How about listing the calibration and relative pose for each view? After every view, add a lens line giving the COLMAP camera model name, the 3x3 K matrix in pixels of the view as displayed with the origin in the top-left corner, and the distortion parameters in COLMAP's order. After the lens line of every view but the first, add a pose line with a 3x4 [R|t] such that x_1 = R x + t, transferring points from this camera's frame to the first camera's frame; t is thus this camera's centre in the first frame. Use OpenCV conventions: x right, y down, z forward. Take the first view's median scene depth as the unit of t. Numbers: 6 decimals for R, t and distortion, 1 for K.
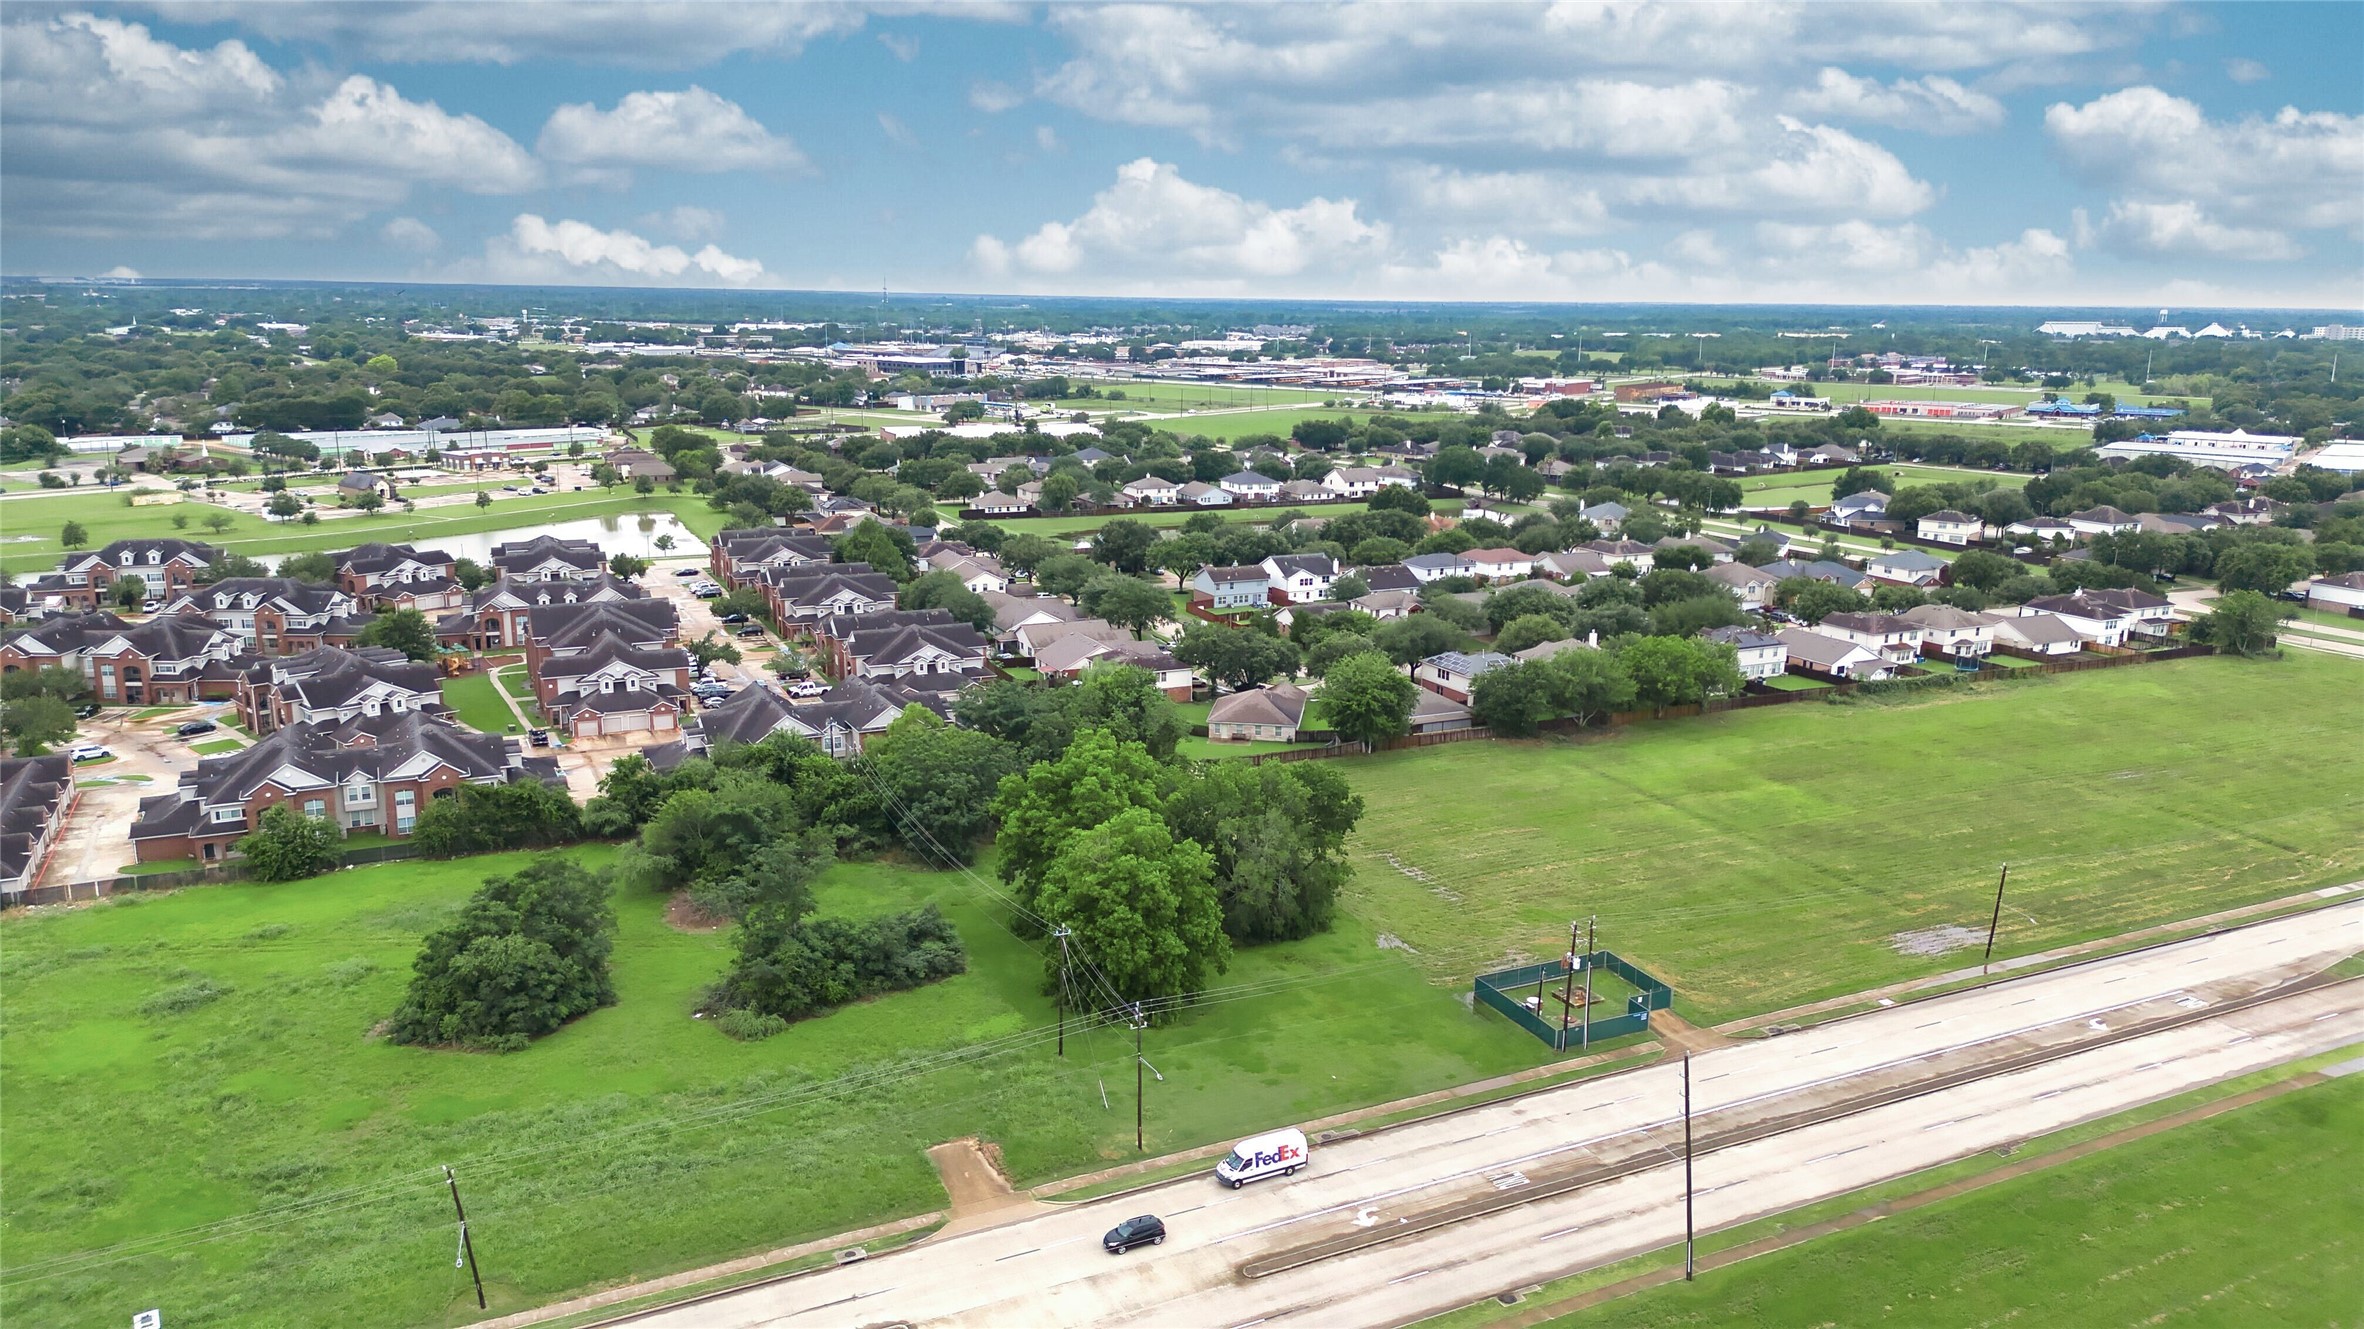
lens RADIAL K [[1651.5, 0, 1176.5], [0, 1651.5, 670.8], [0, 0, 1]] dist [0.096017, -0.120772]
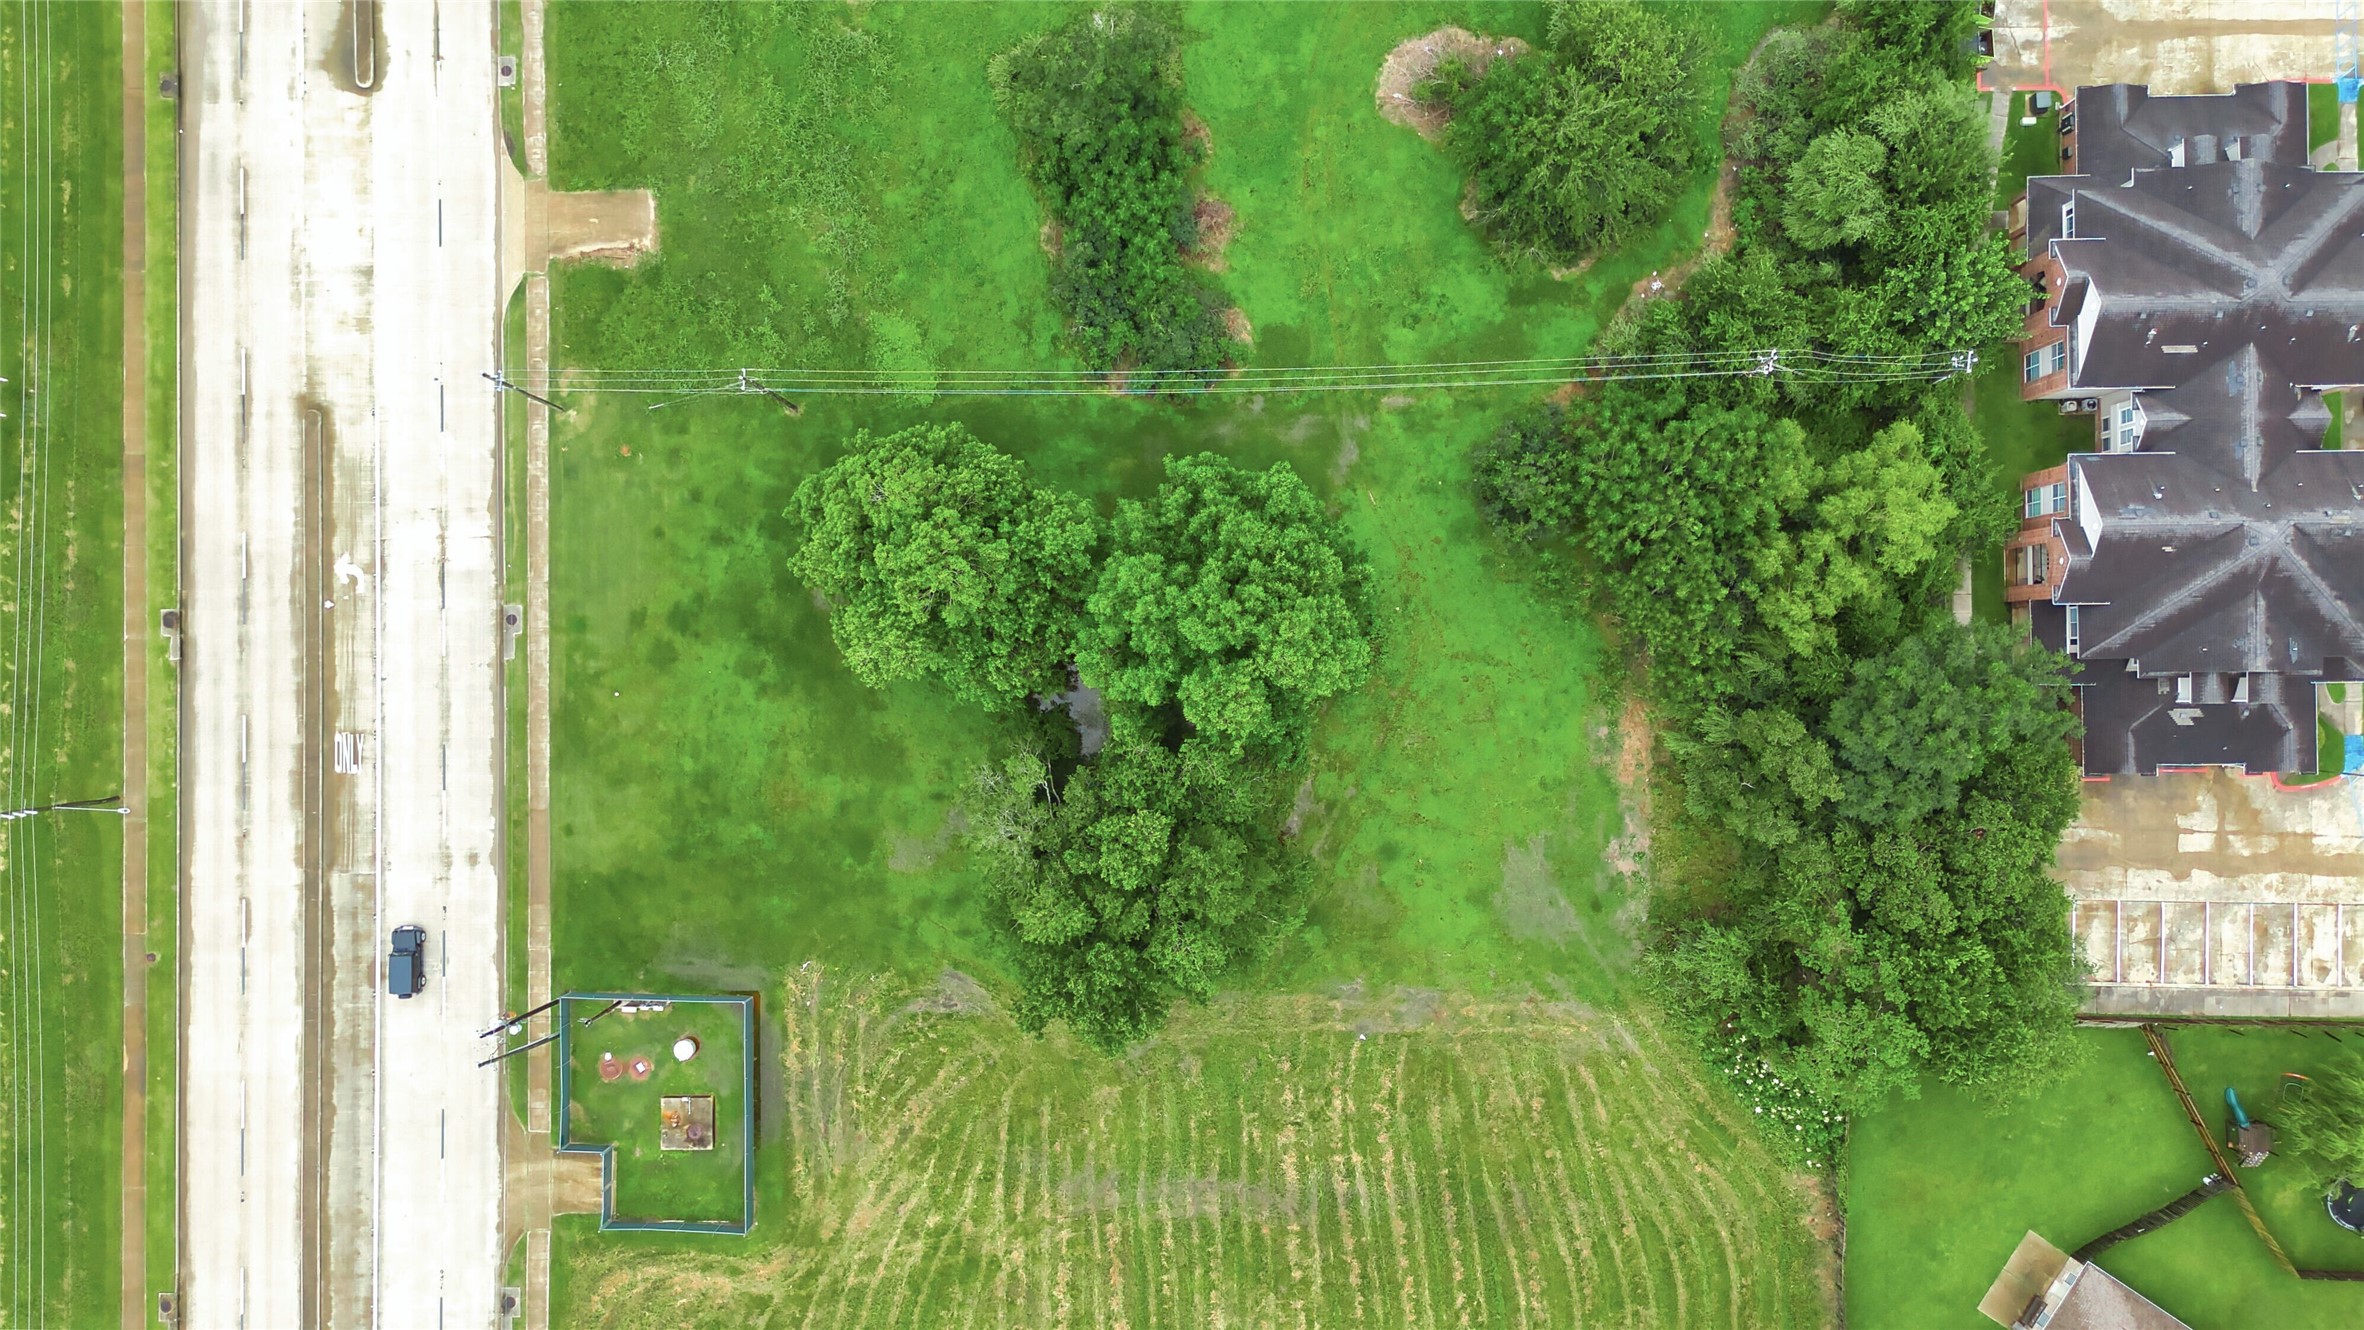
lens RADIAL K [[1651.5, 0, 1176.5], [0, 1651.5, 671.3], [0, 0, 1]] dist [0.096017, -0.120772]
pose [[-0.432972, 0.901209, -0.018916, -0.011269], [-0.202043, -0.076575, 0.976378, -0.353397], [0.878472, 0.426566, 0.215238, 0.606891]]
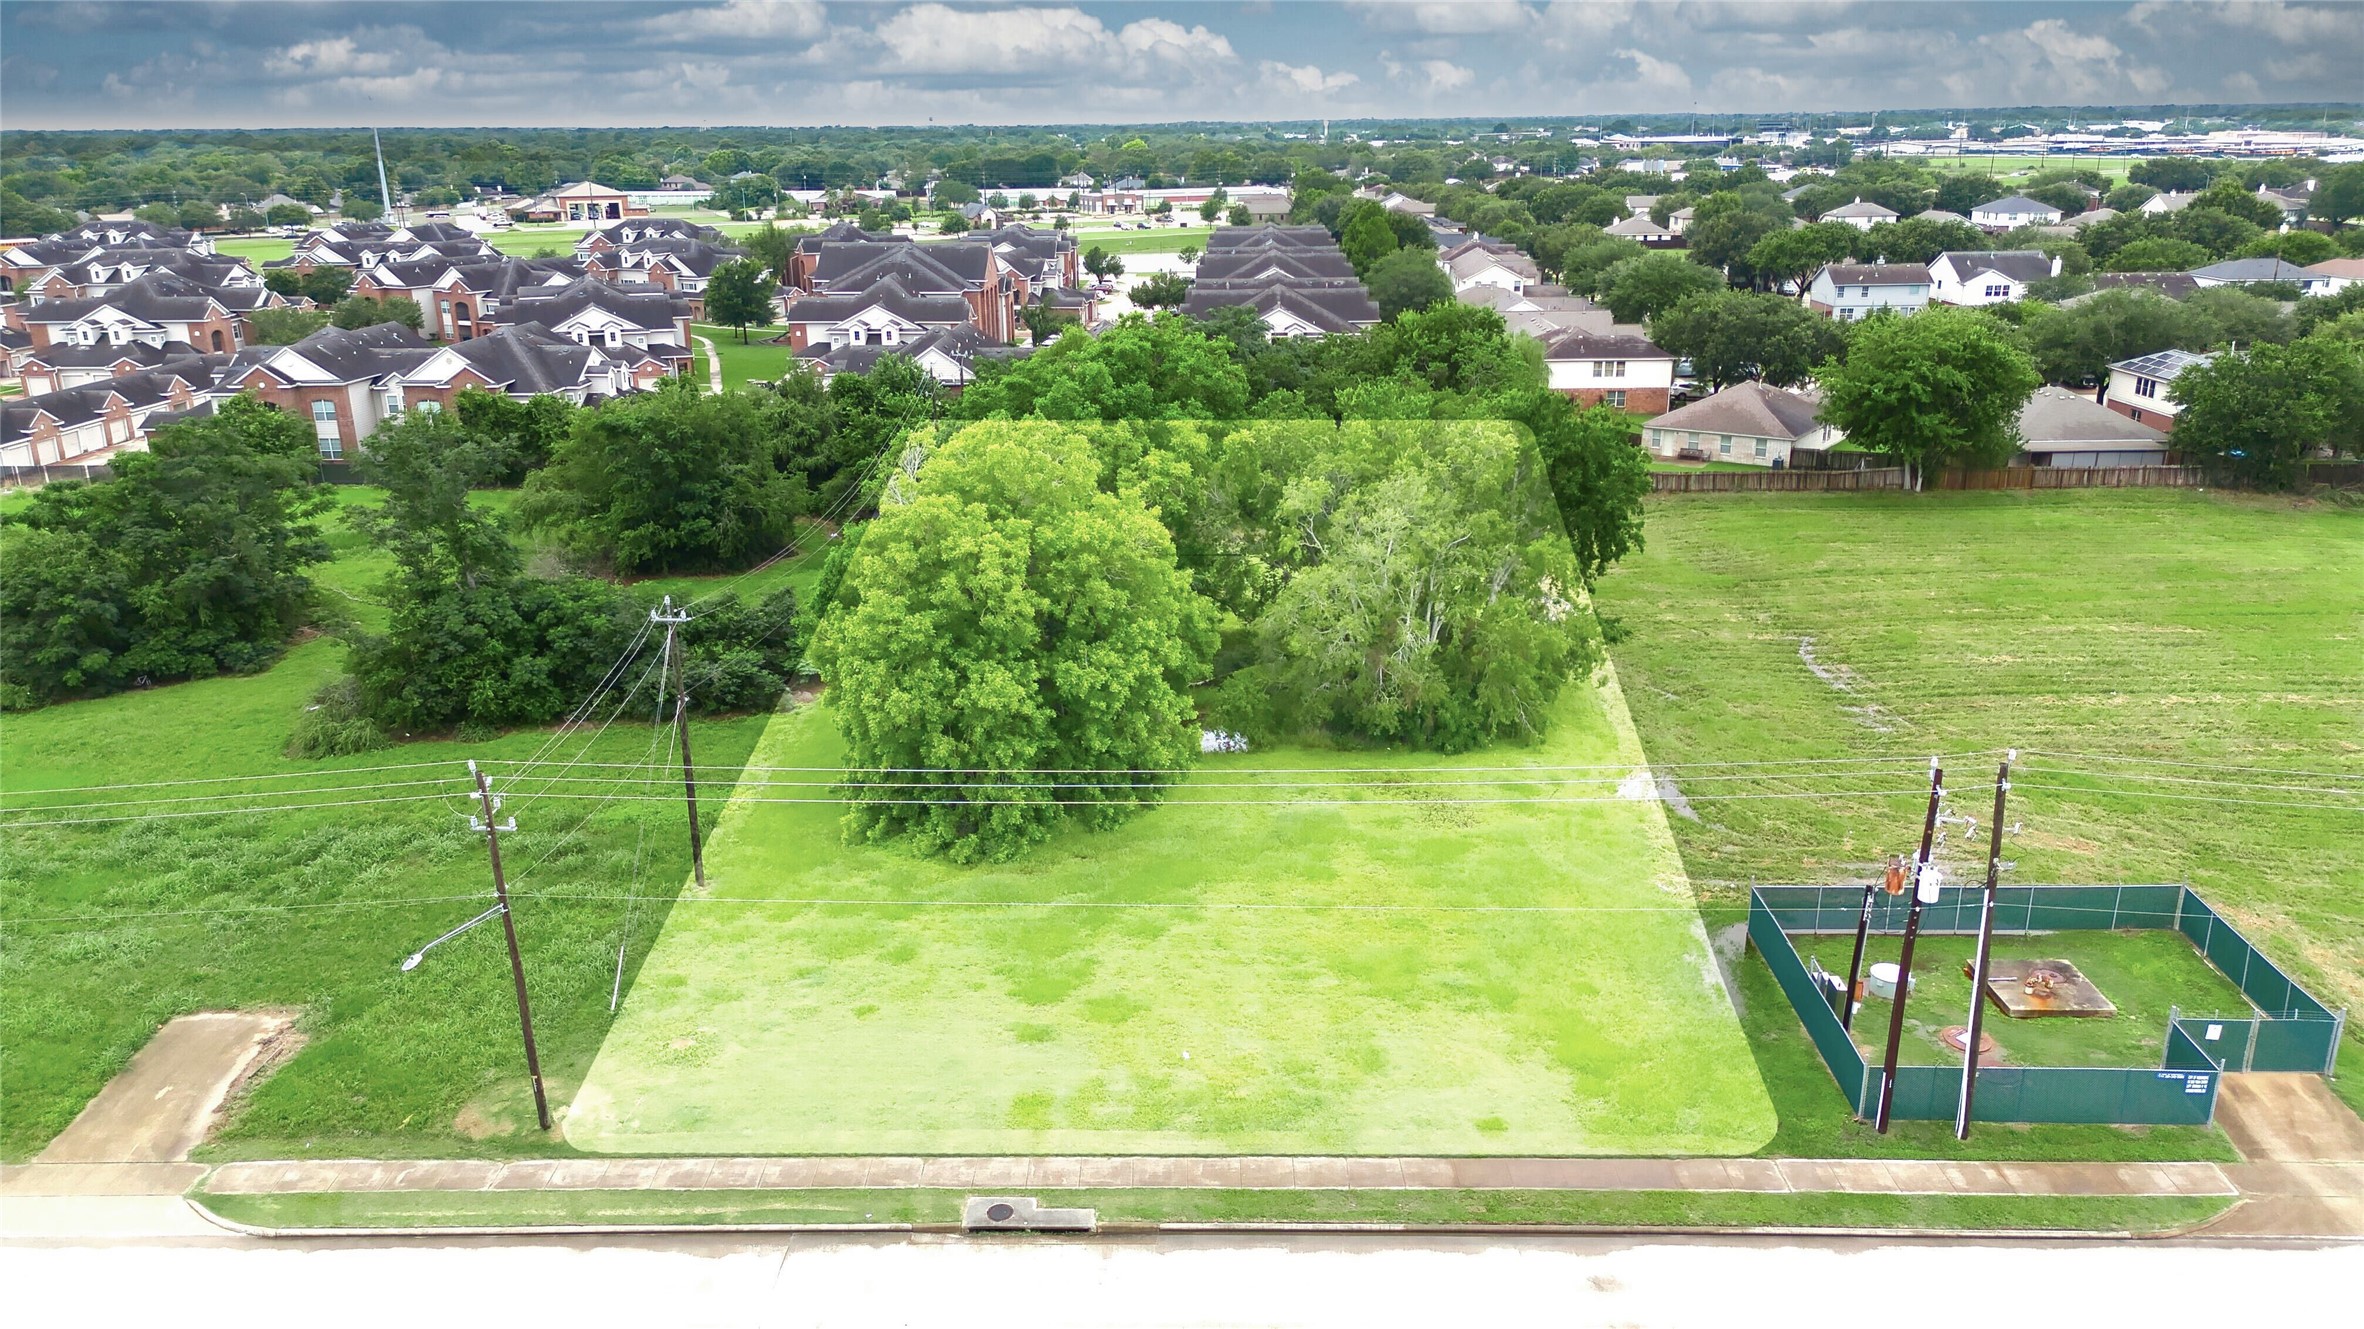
lens RADIAL K [[1654.2, 0, 1177.2], [0, 1654.2, 666.2], [0, 0, 1]] dist [0.074793, -0.071900]
pose [[0.888441, 0.120073, -0.443006, 0.146086], [-0.079013, 0.990777, 0.110083, 0.063428], [0.452139, -0.062799, 0.889734, 0.376060]]
